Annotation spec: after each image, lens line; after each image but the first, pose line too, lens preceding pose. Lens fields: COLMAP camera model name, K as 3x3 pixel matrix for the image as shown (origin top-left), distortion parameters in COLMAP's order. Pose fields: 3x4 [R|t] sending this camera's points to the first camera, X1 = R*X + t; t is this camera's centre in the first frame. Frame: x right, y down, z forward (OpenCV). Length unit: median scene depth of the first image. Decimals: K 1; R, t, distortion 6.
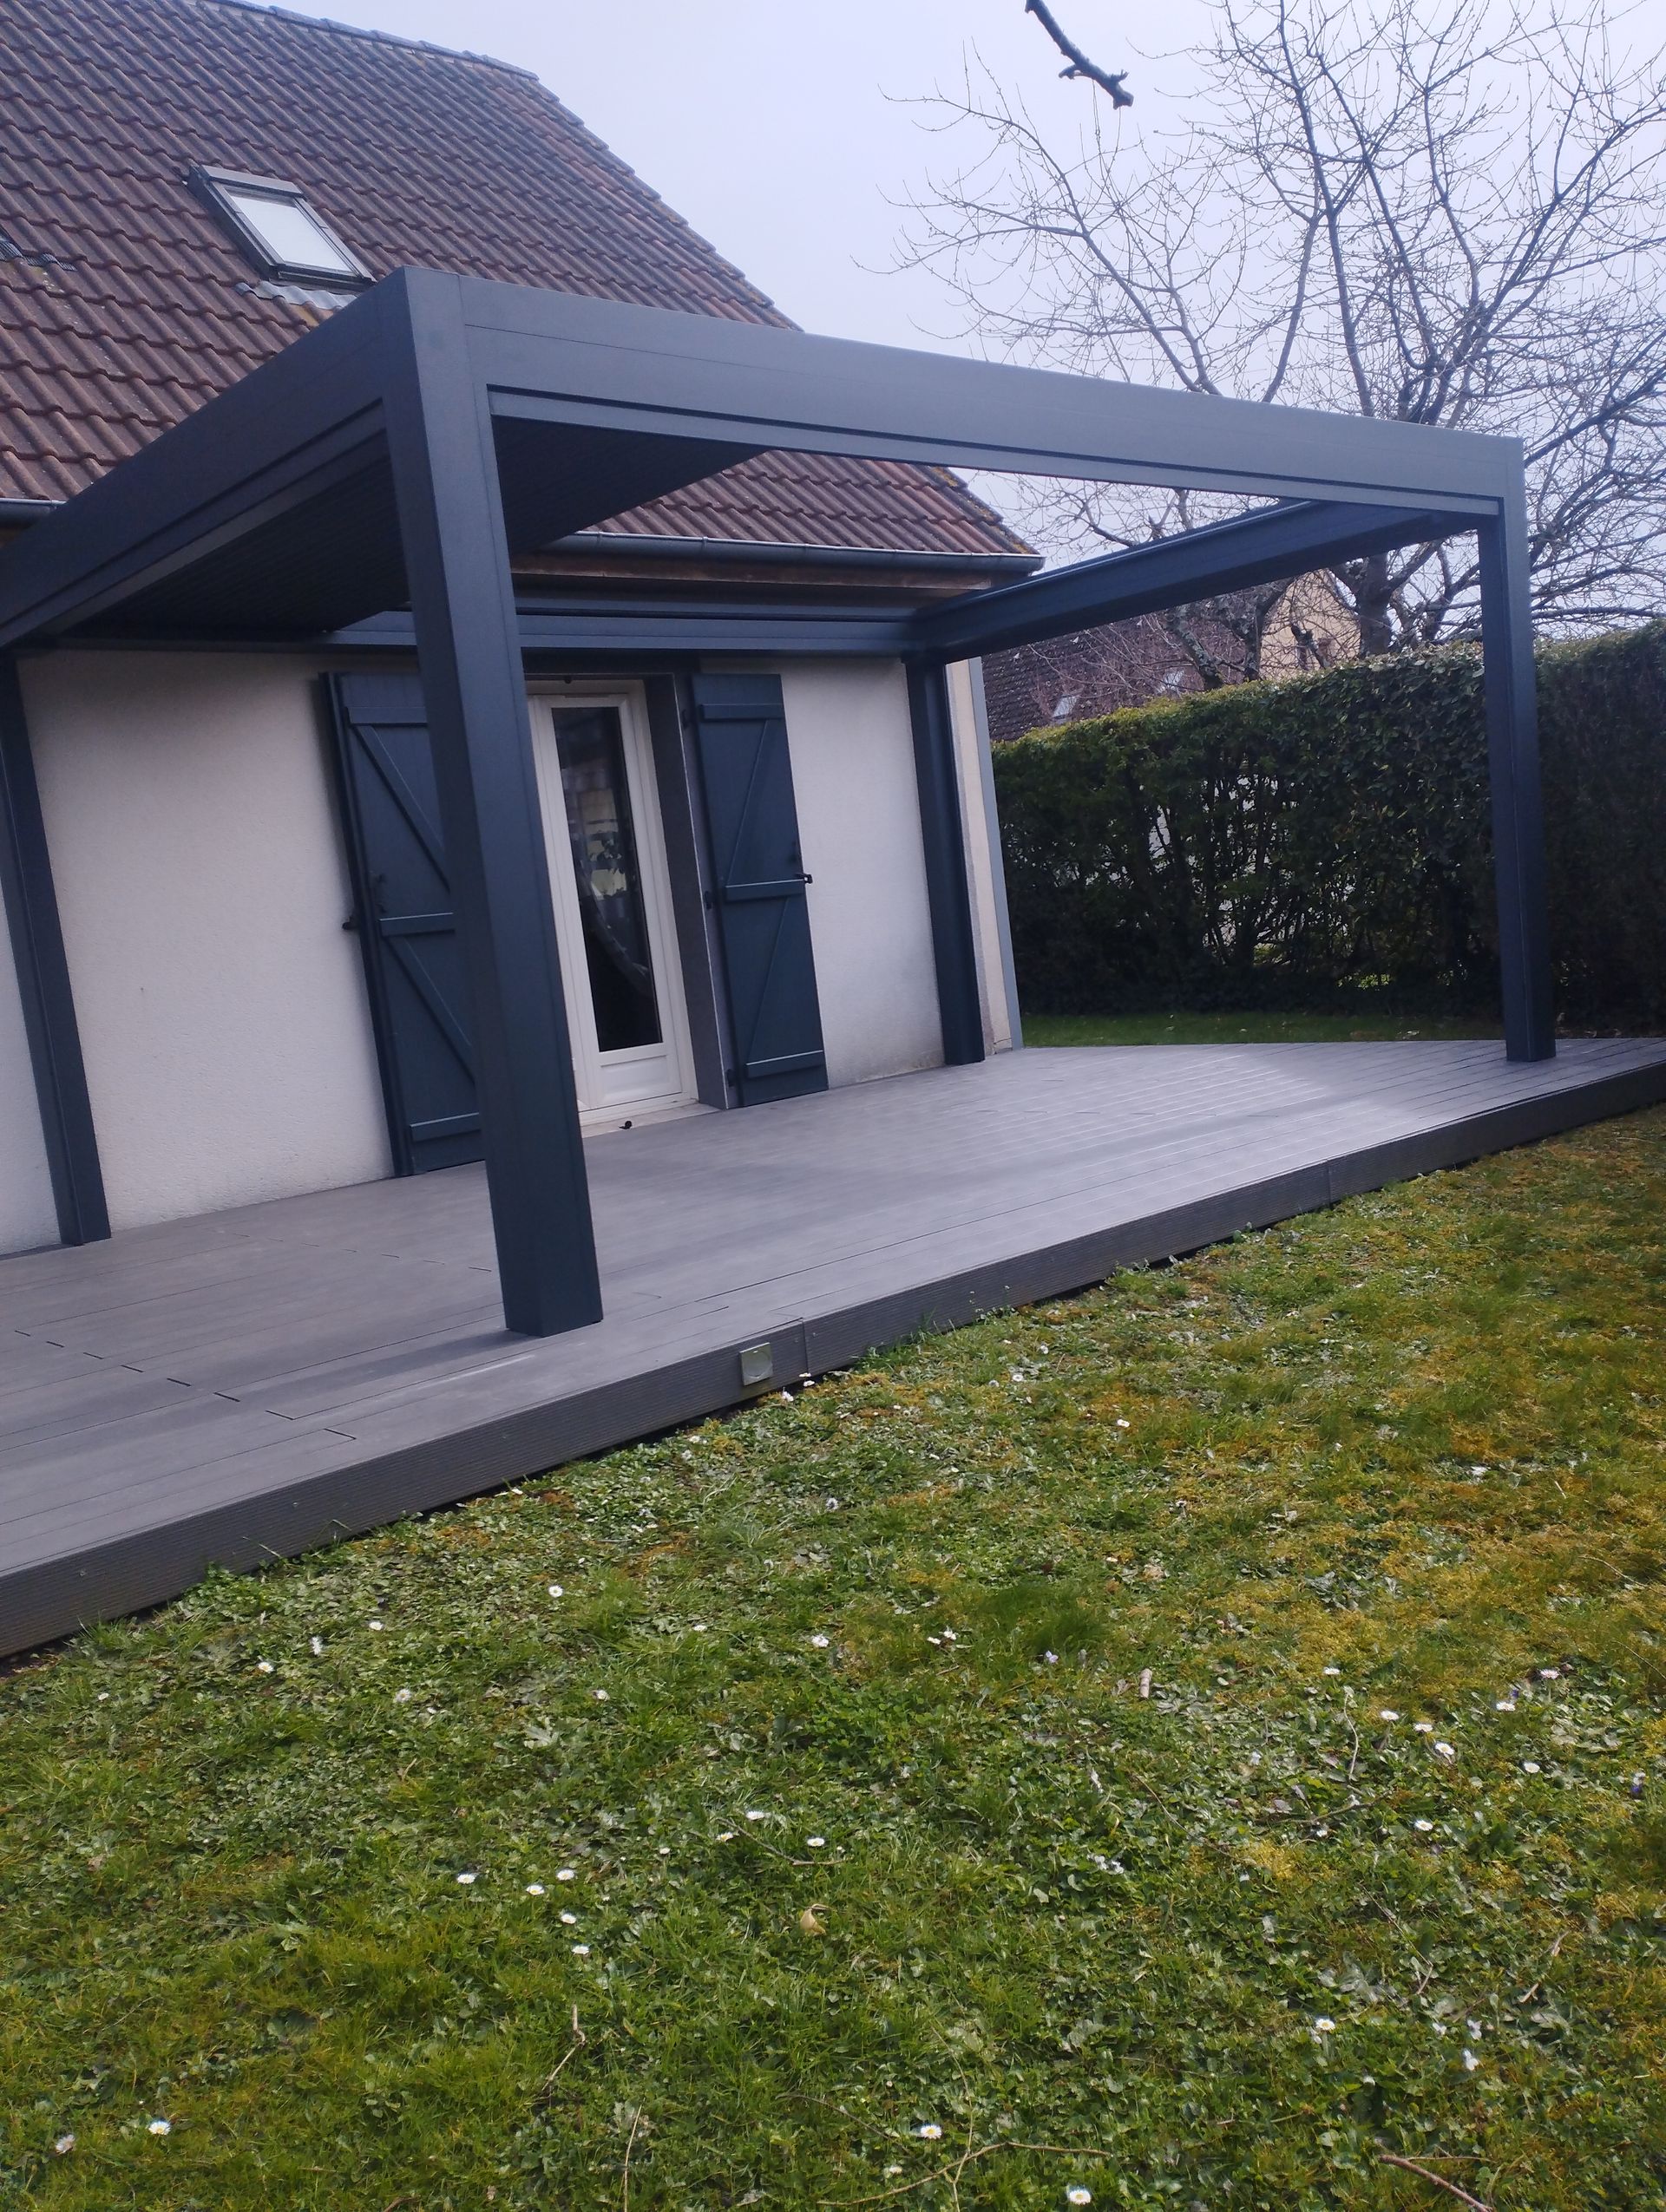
lens RADIAL K [[1799.2, 0, 830.3], [0, 1799.2, 1103.2], [0, 0, 1]] dist [0.097433, -0.109478]
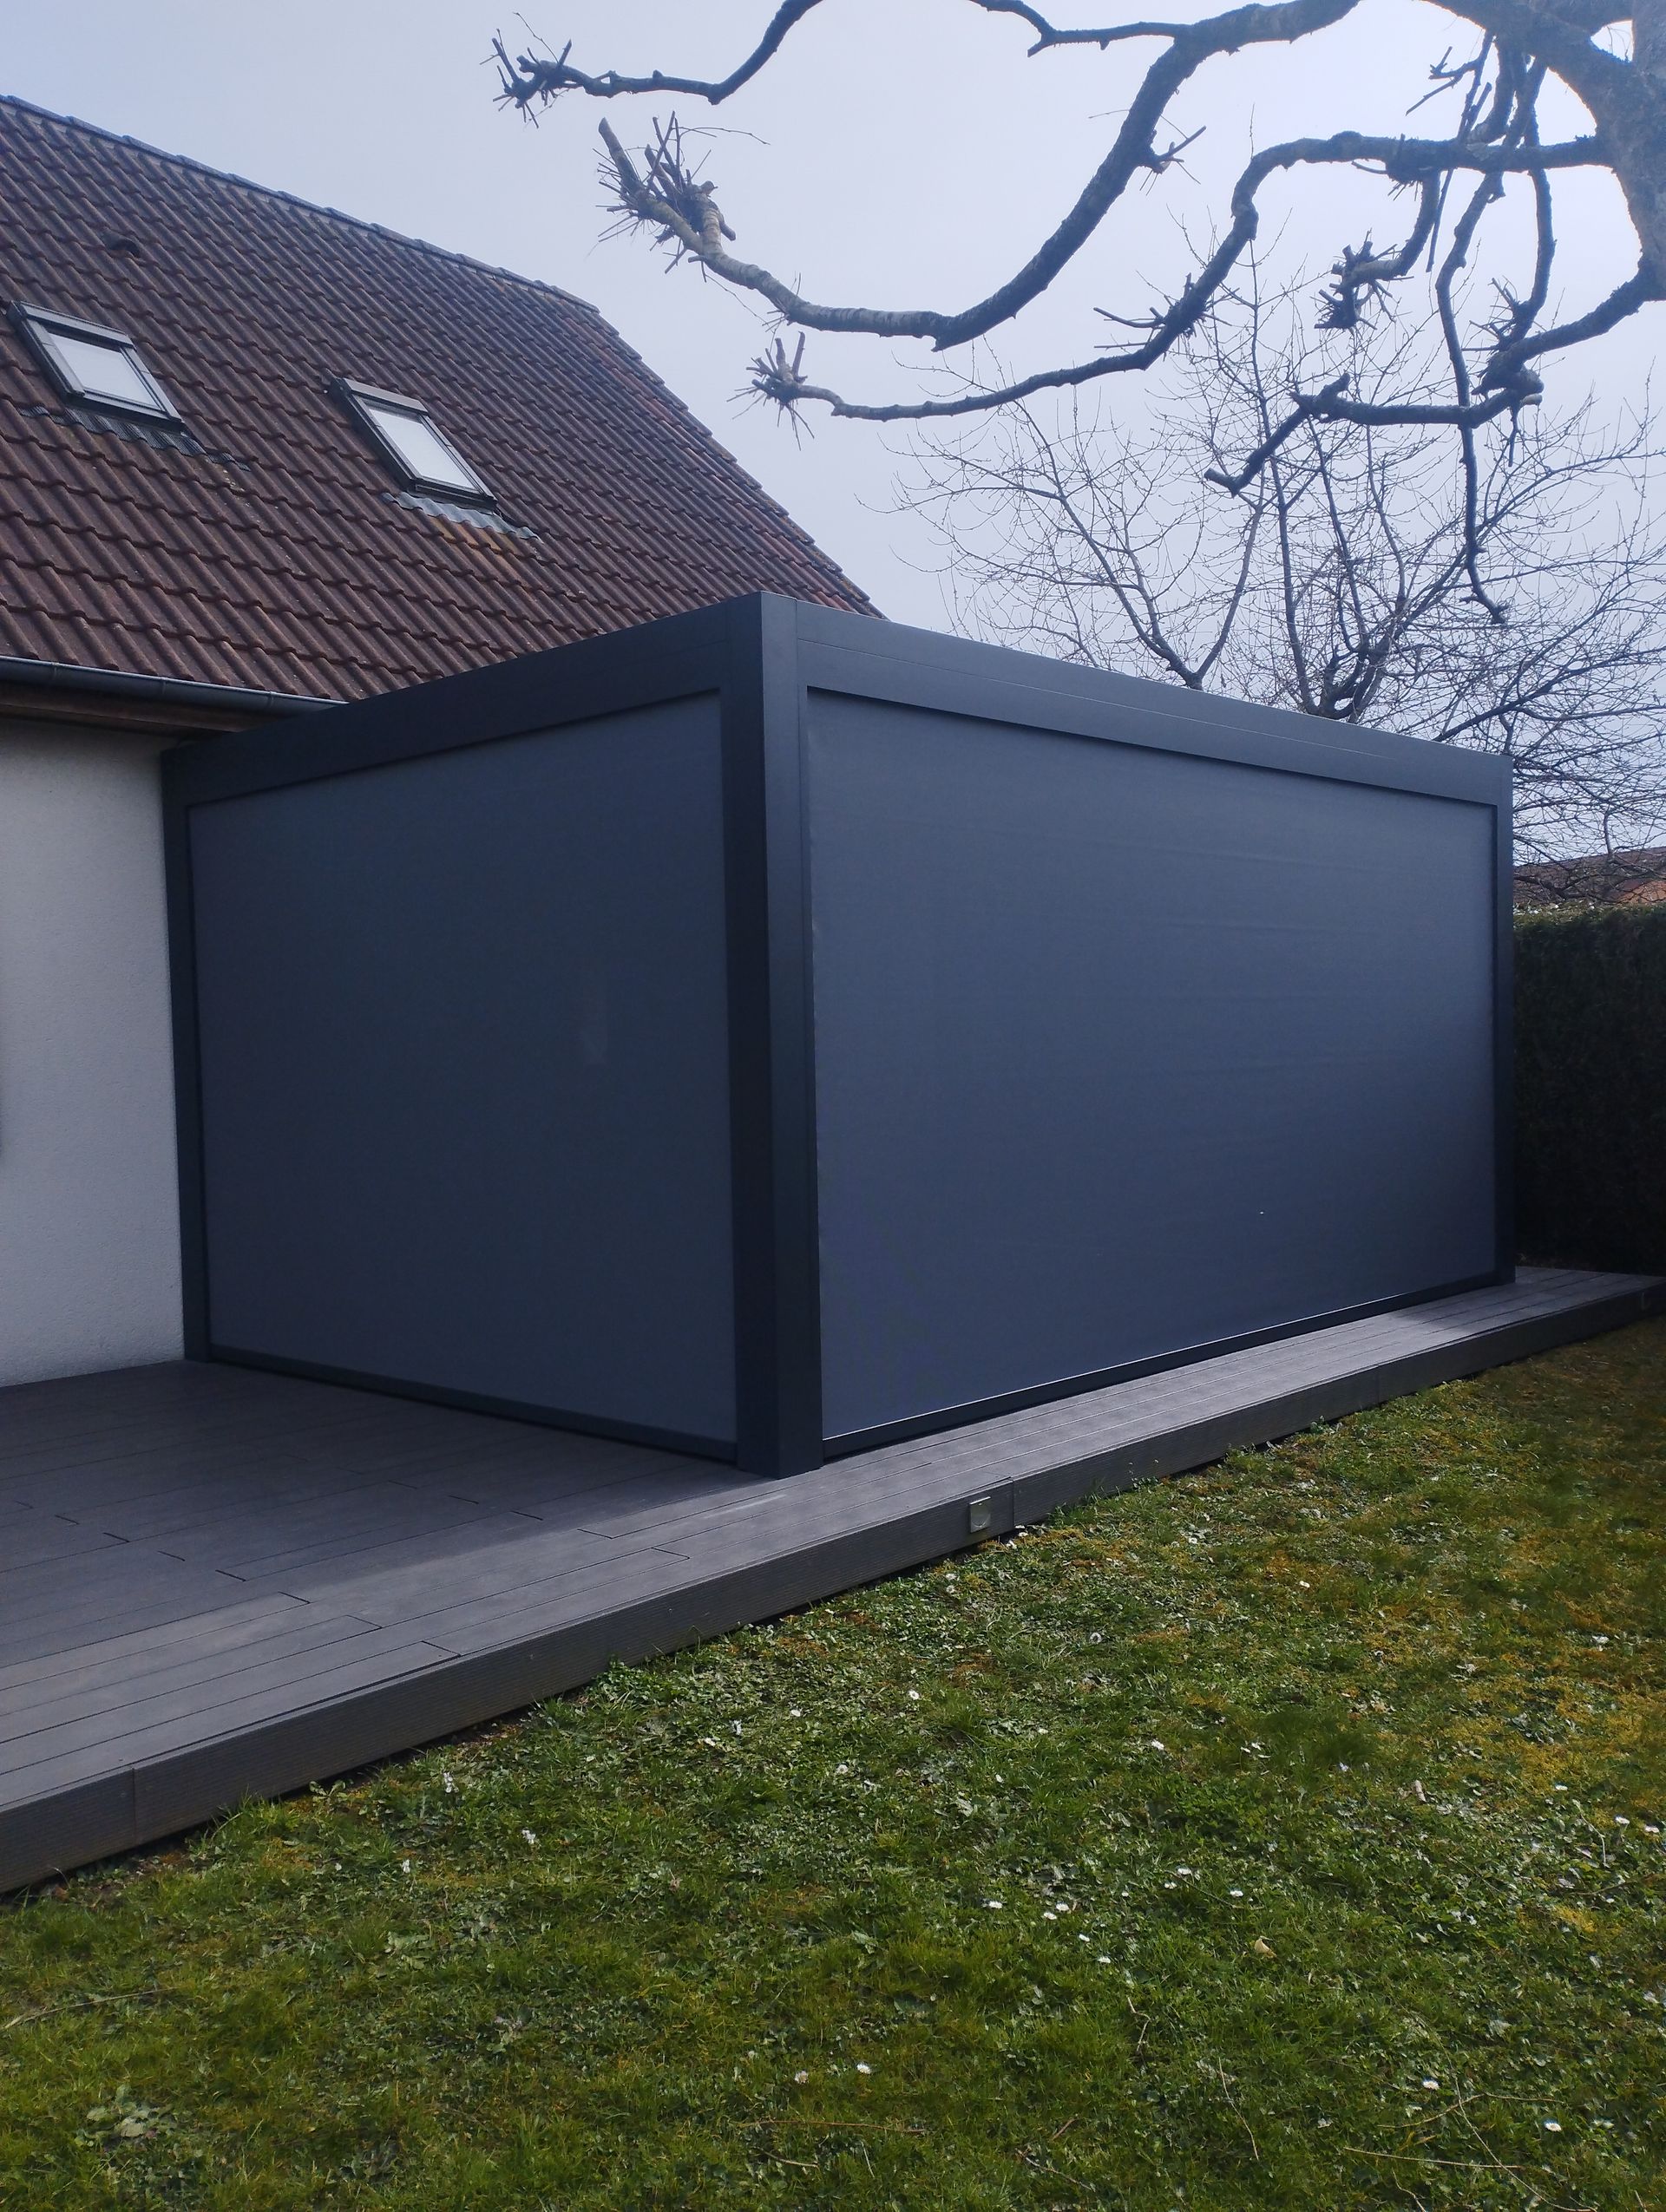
lens RADIAL K [[1799.2, 0, 825.7], [0, 1799.2, 1108.0], [0, 0, 1]] dist [0.097433, -0.109478]
pose [[0.991892, 0.081181, 0.097774, -0.292362], [-0.073288, 0.993952, -0.081781, -0.016947], [-0.103822, 0.073952, 0.991843, -0.195784]]
